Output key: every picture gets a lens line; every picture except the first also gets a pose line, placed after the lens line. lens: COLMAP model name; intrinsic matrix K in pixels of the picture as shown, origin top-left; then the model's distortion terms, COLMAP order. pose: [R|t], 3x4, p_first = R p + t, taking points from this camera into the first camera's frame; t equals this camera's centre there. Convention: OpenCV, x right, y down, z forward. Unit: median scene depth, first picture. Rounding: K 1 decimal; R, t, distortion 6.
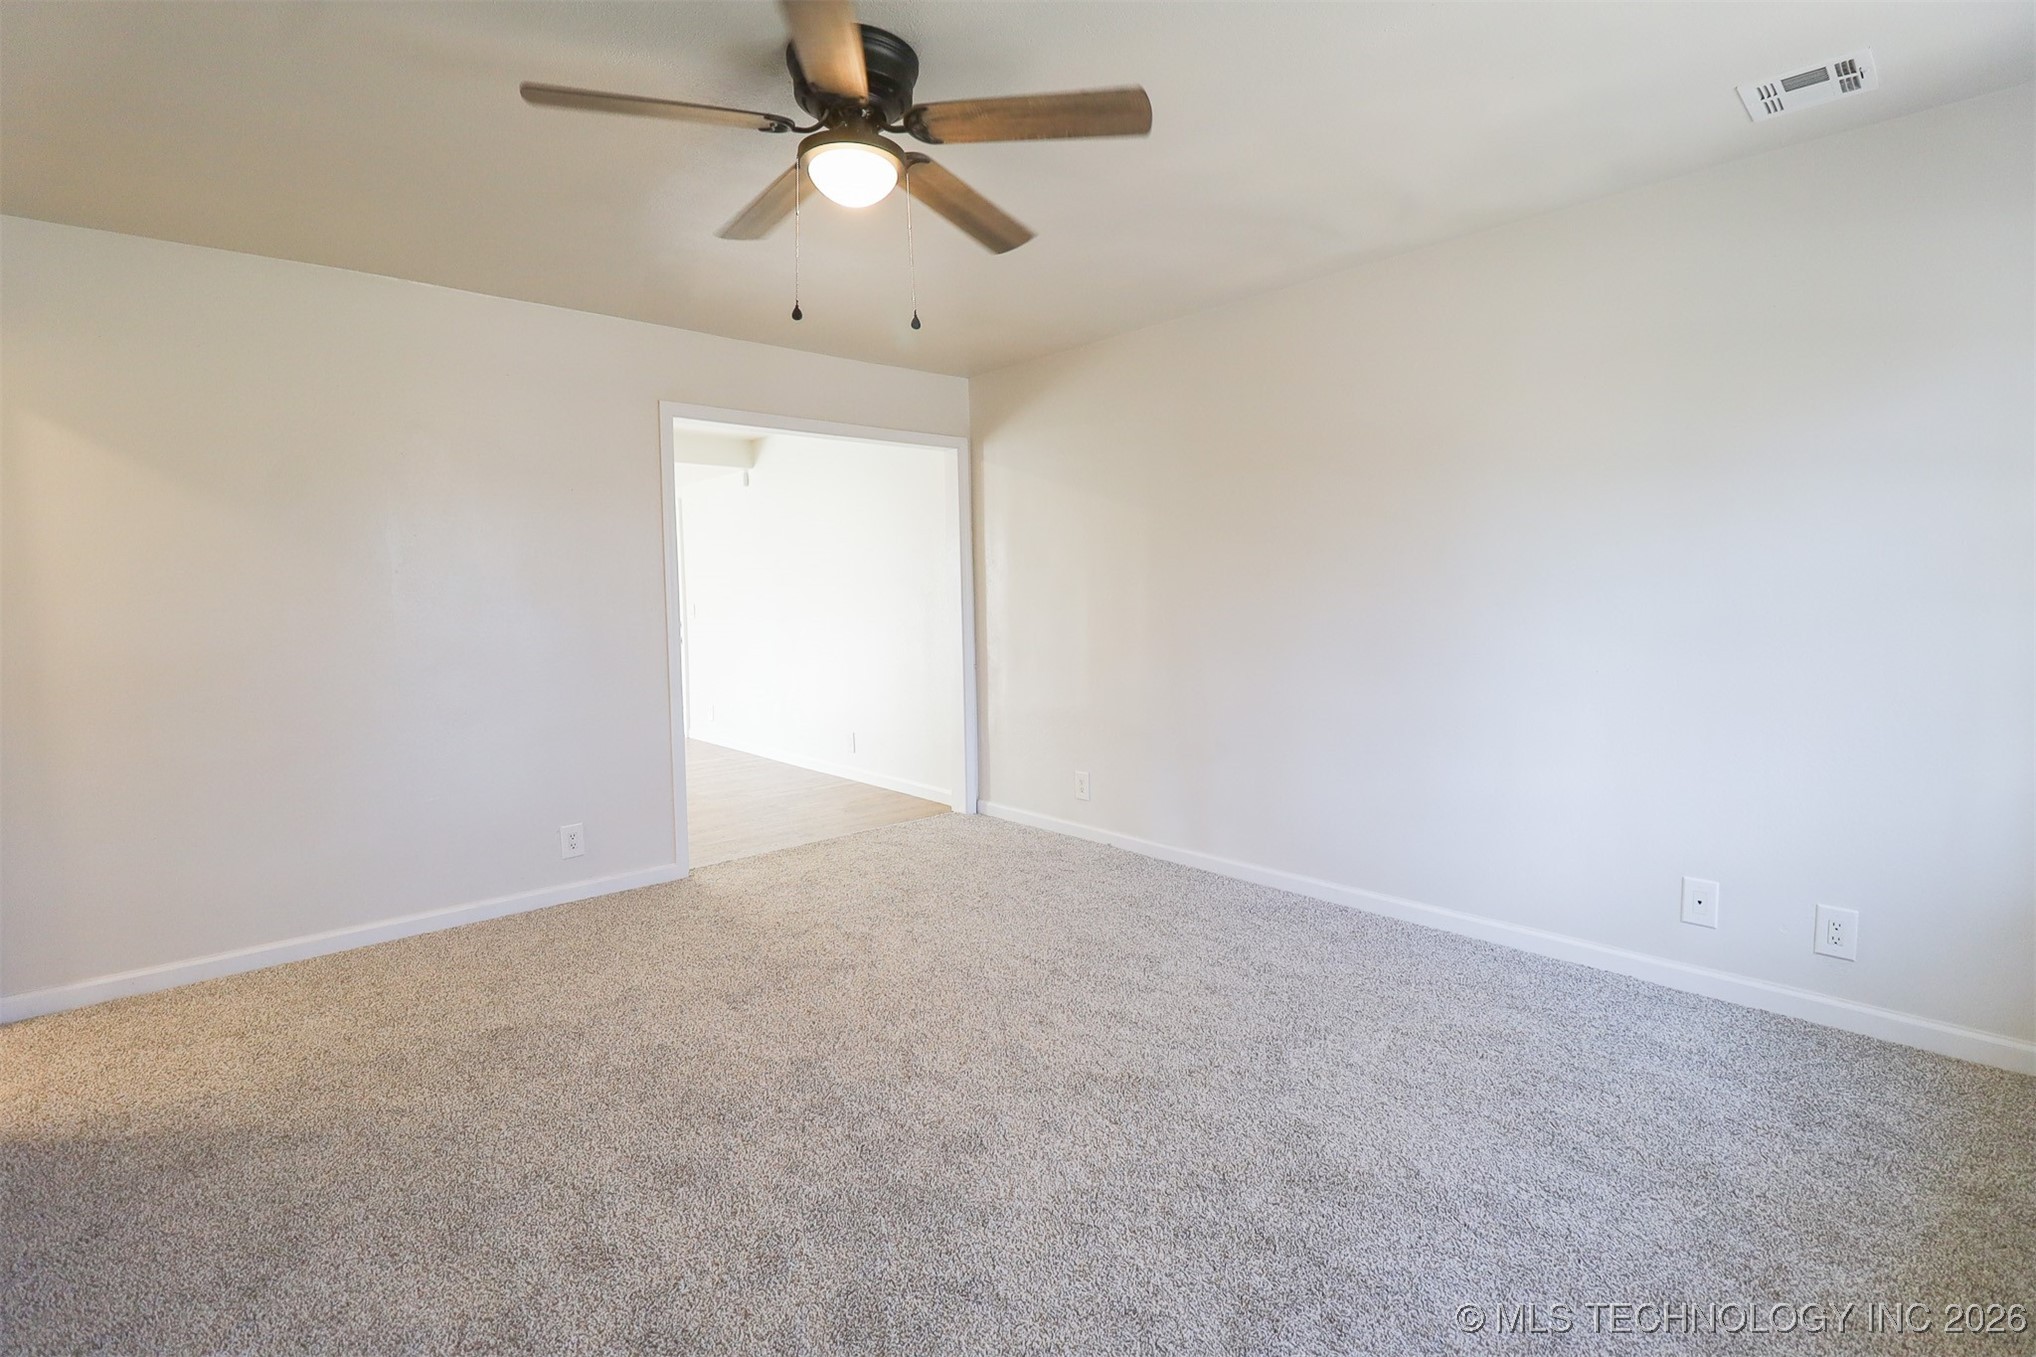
lens RADIAL K [[949.5, 0, 1007.5], [0, 949.5, 664.6], [0, 0, 1]] dist [-0.004944, -0.008819]
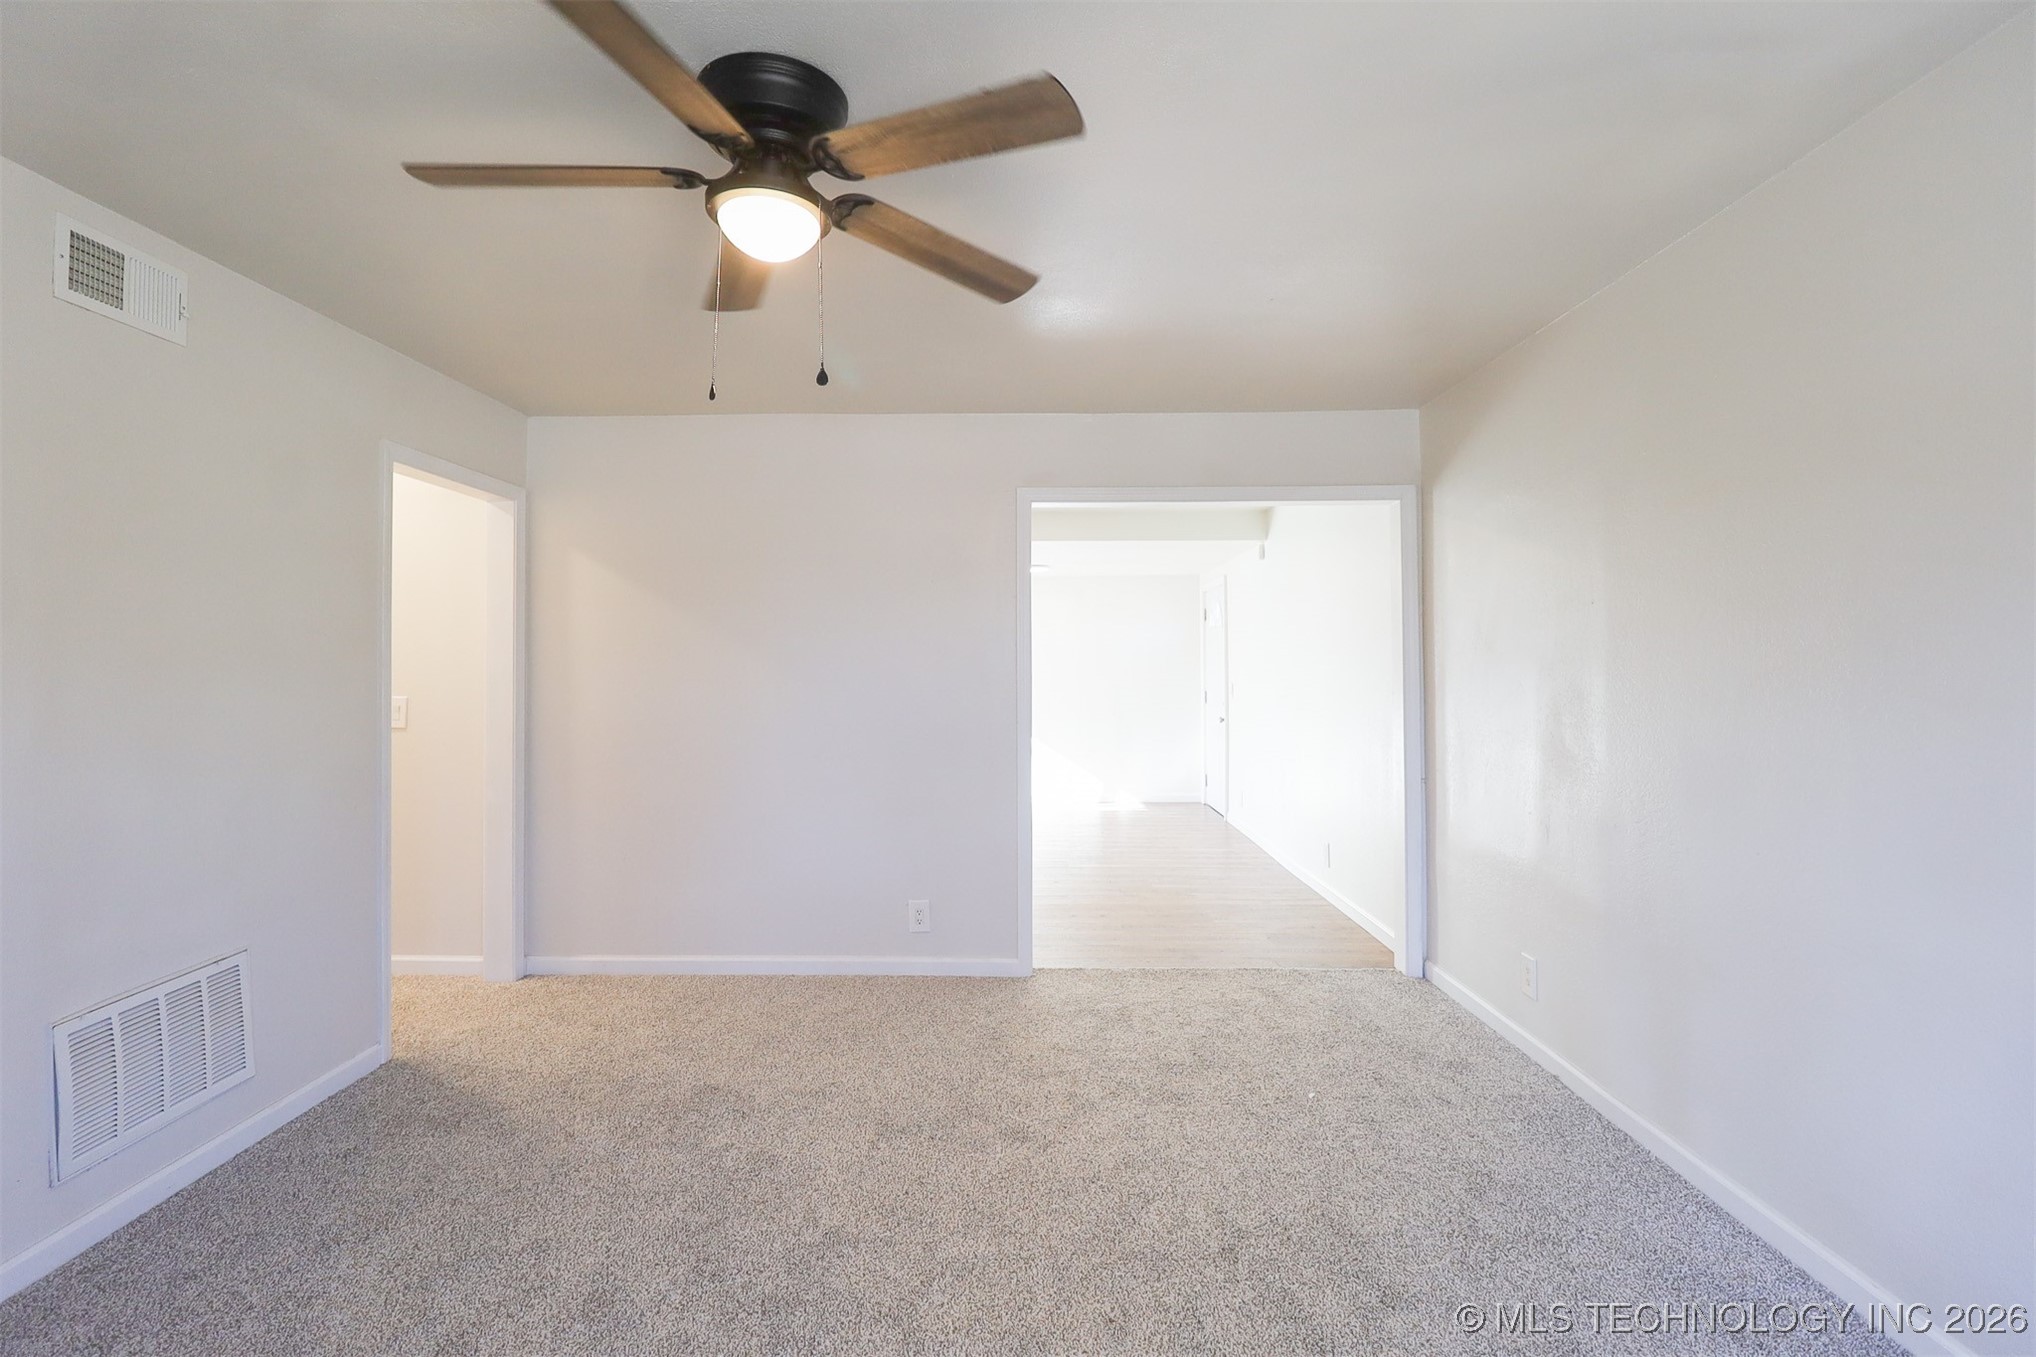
lens RADIAL K [[949.5, 0, 1018.5], [0, 949.5, 676.3], [0, 0, 1]] dist [-0.004944, -0.008819]
pose [[0.737959, 0.022035, -0.674485, 0.295384], [-0.064674, 0.997176, -0.038182, -0.040074], [0.671739, 0.071798, 0.737300, 0.279874]]
